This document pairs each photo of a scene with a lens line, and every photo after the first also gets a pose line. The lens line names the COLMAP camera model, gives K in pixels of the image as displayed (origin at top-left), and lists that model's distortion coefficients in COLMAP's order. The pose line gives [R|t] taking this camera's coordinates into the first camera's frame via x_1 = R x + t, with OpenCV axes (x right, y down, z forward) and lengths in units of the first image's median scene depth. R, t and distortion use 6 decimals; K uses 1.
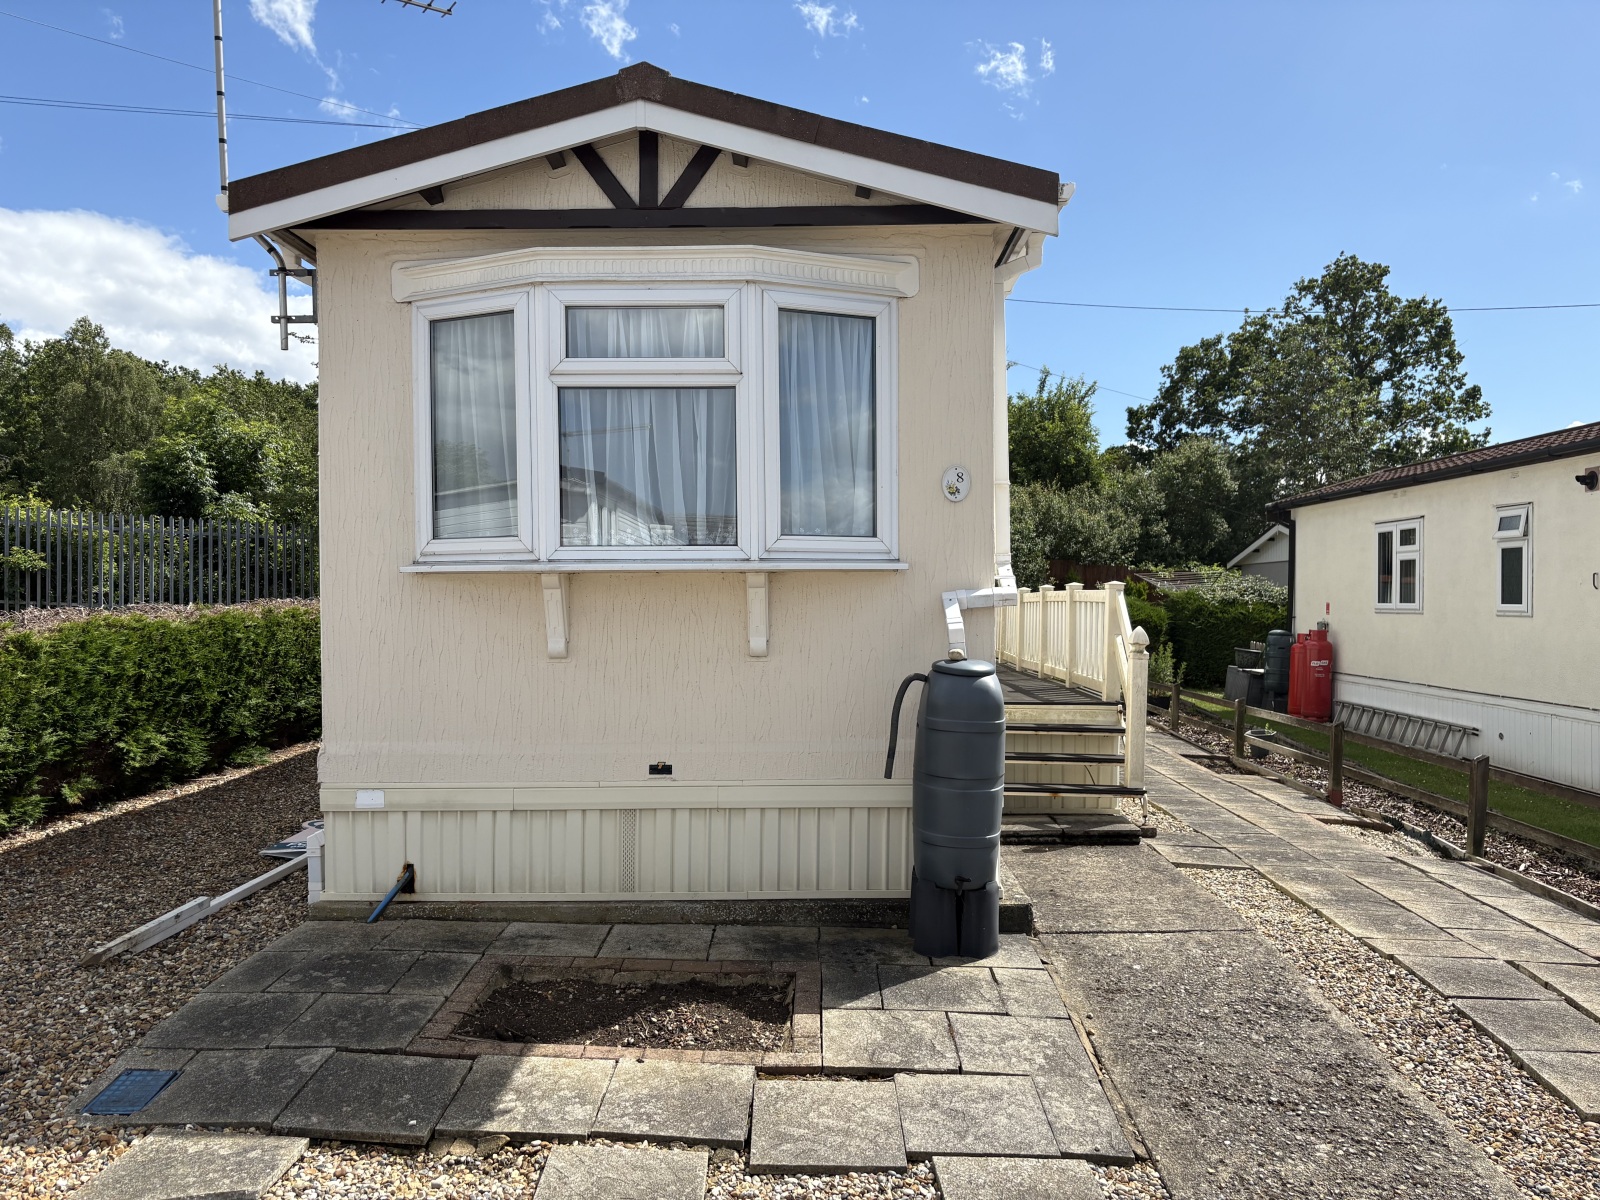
lens RADIAL K [[1206.6, 0, 815.1], [0, 1206.6, 603.3], [0, 0, 1]] dist [0.047093, -0.055238]
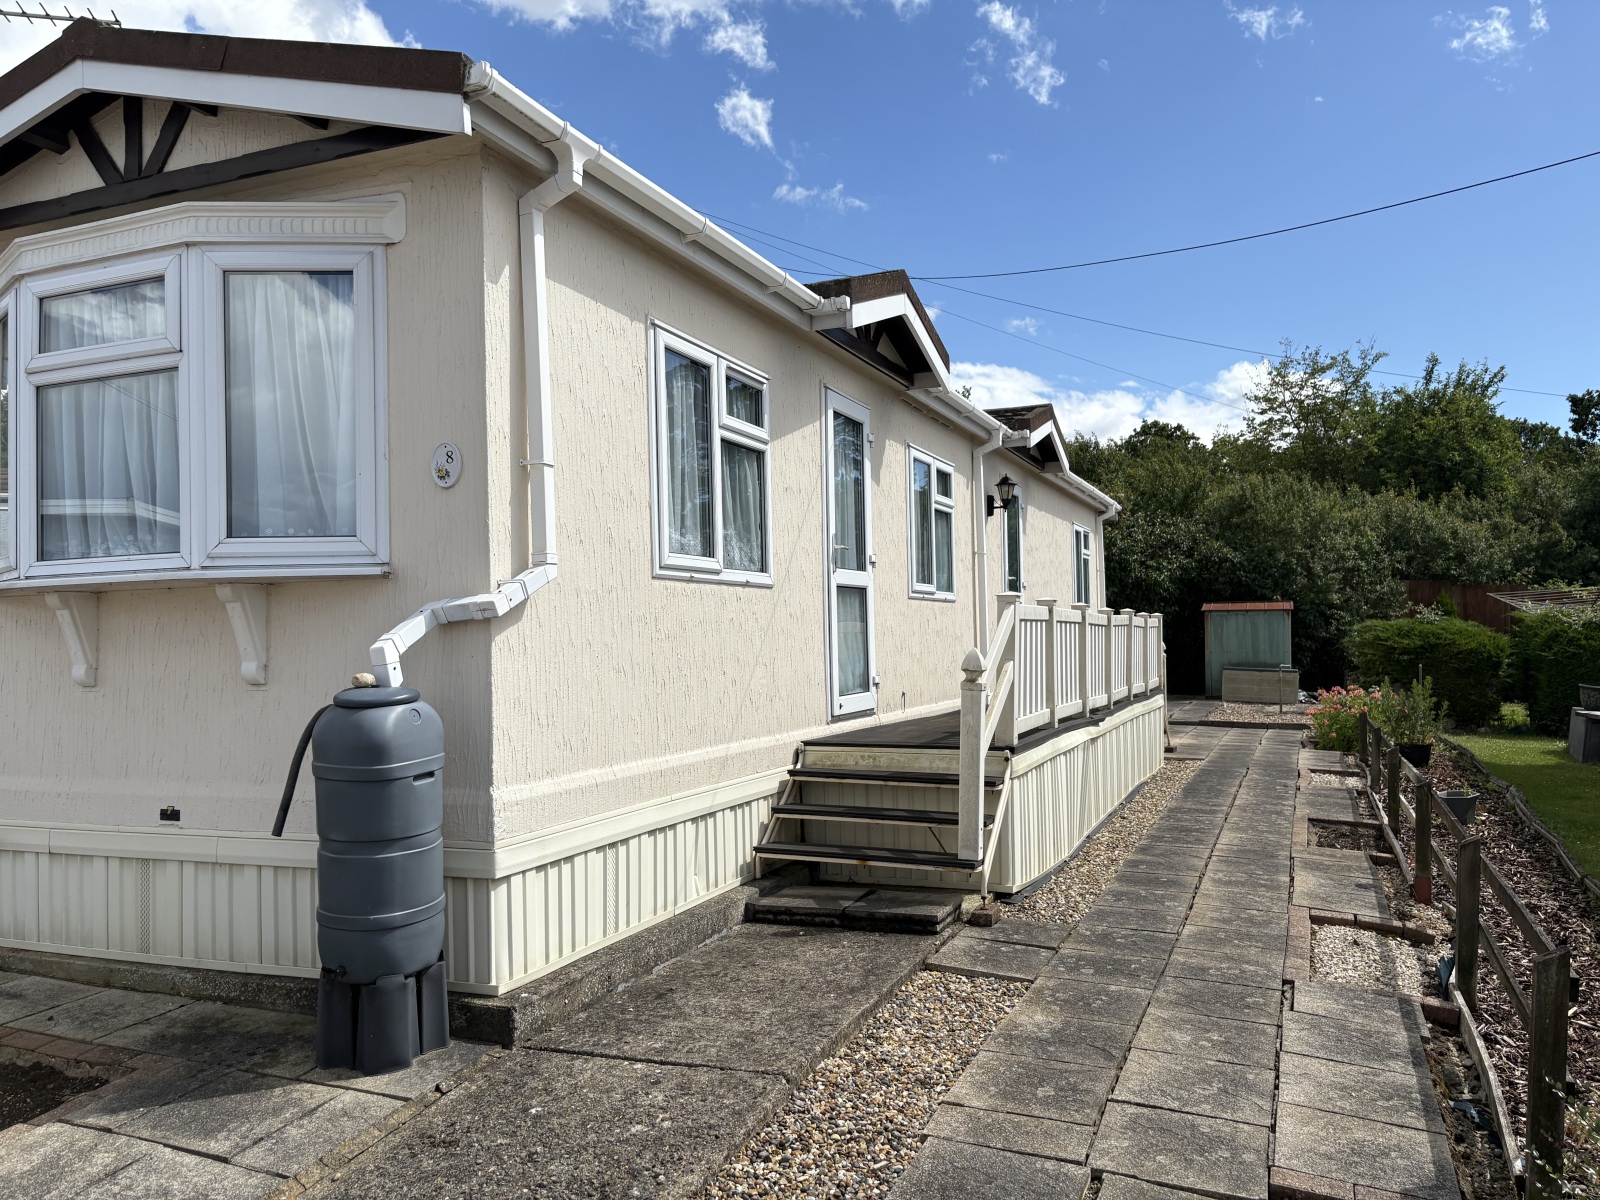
lens RADIAL K [[1206.6, 0, 802.4], [0, 1206.6, 601.0], [0, 0, 1]] dist [0.047093, -0.055238]
pose [[0.932157, -0.028793, -0.360907, 0.633442], [0.015607, 0.999102, -0.039398, 0.026133], [0.361717, 0.031092, 0.931769, 0.348515]]
